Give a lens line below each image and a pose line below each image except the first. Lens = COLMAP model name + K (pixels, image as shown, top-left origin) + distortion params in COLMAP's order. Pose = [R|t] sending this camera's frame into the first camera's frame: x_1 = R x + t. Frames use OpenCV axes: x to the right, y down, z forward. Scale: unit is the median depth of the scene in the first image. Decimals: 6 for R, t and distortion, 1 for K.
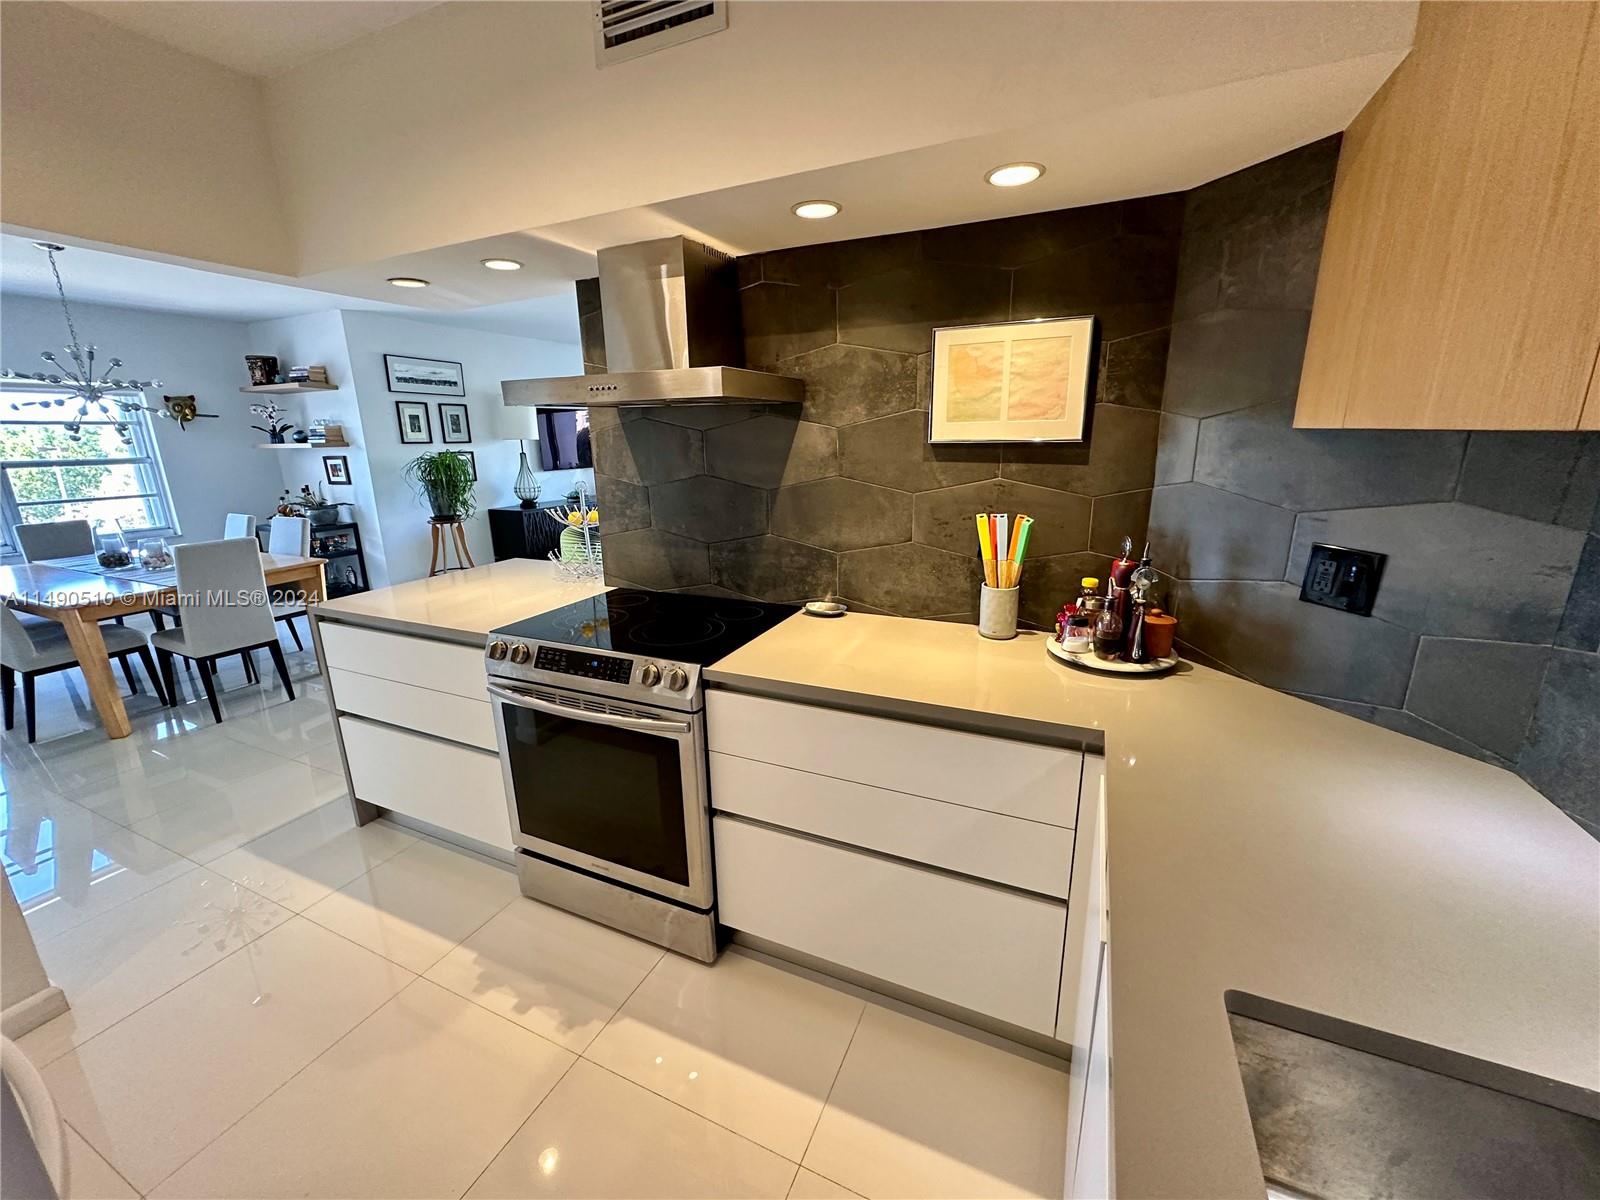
lens RADIAL K [[635.2, 0, 800.0], [0, 635.2, 600.0], [0, 0, 1]] dist [-0.000897, 0.000103]
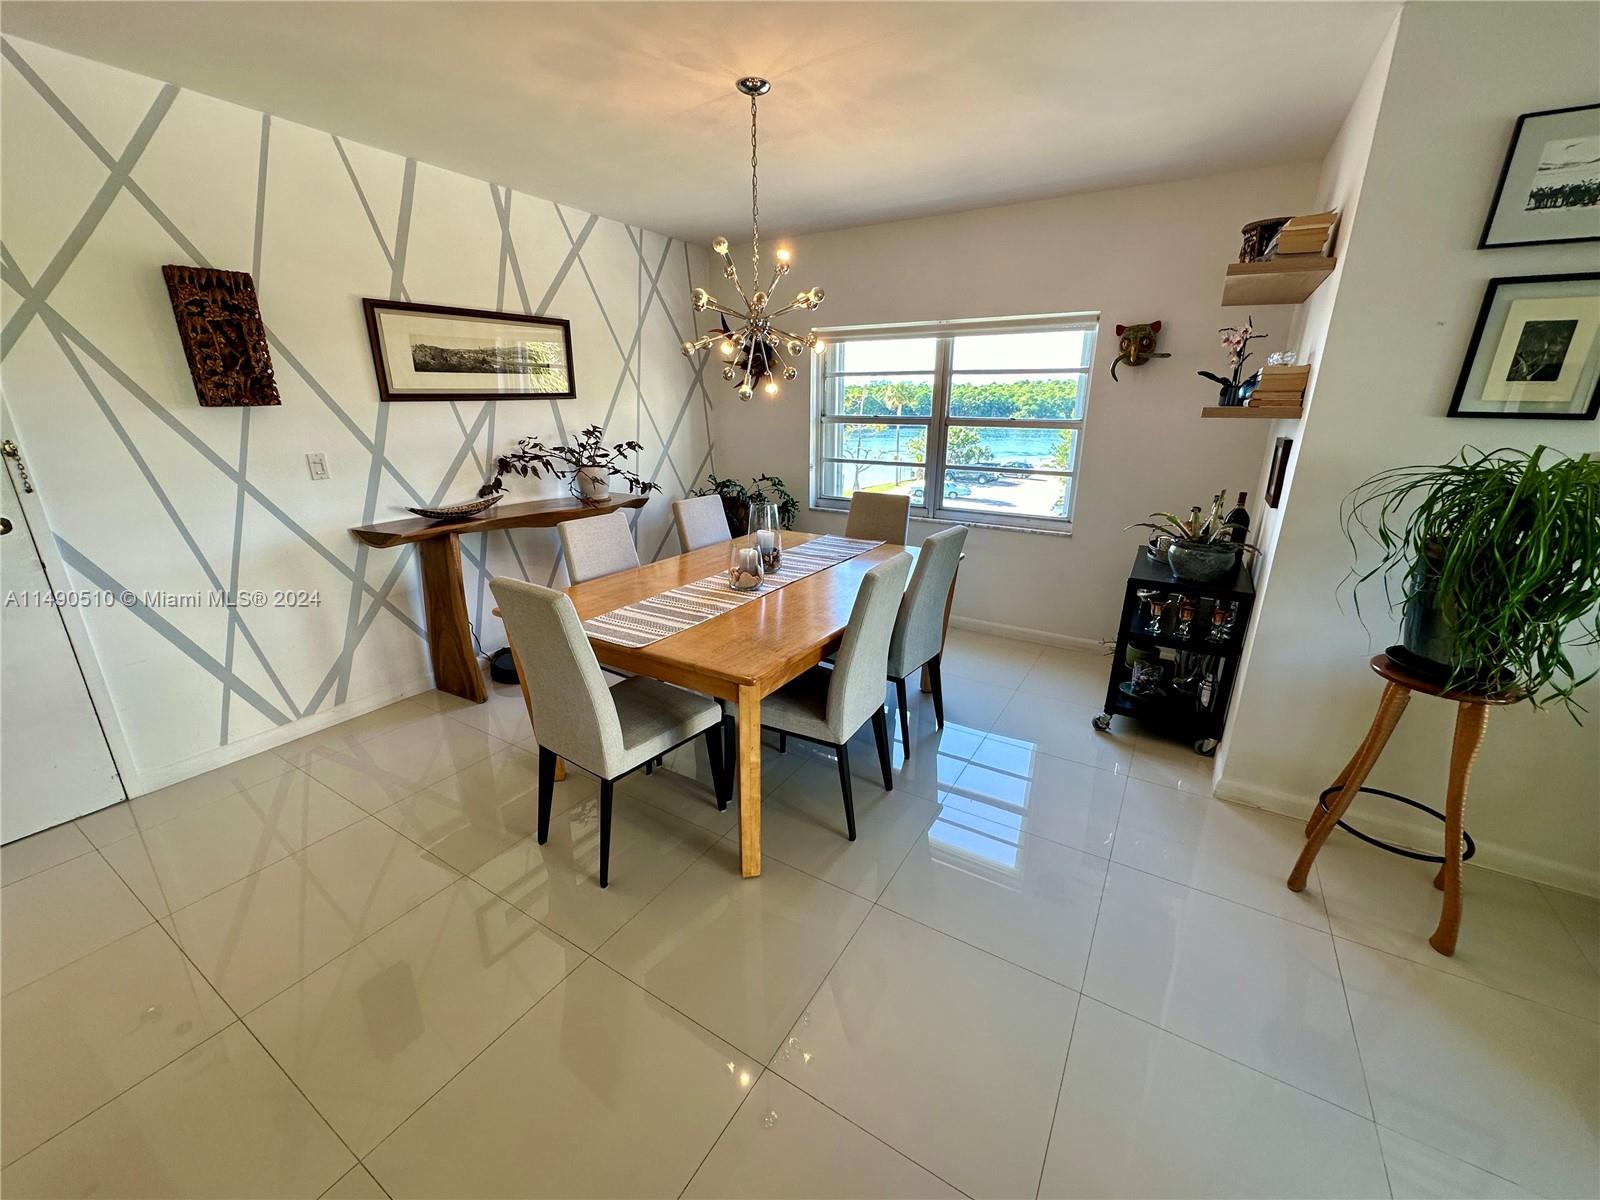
lens RADIAL K [[635.2, 0, 800.0], [0, 635.2, 600.0], [0, 0, 1]] dist [-0.000897, 0.000103]
pose [[-0.003448, 0.319166, -0.947693, -0.286037], [-0.268474, 0.912609, 0.308327, -0.172447], [0.963281, 0.255494, 0.082541, 0.681354]]
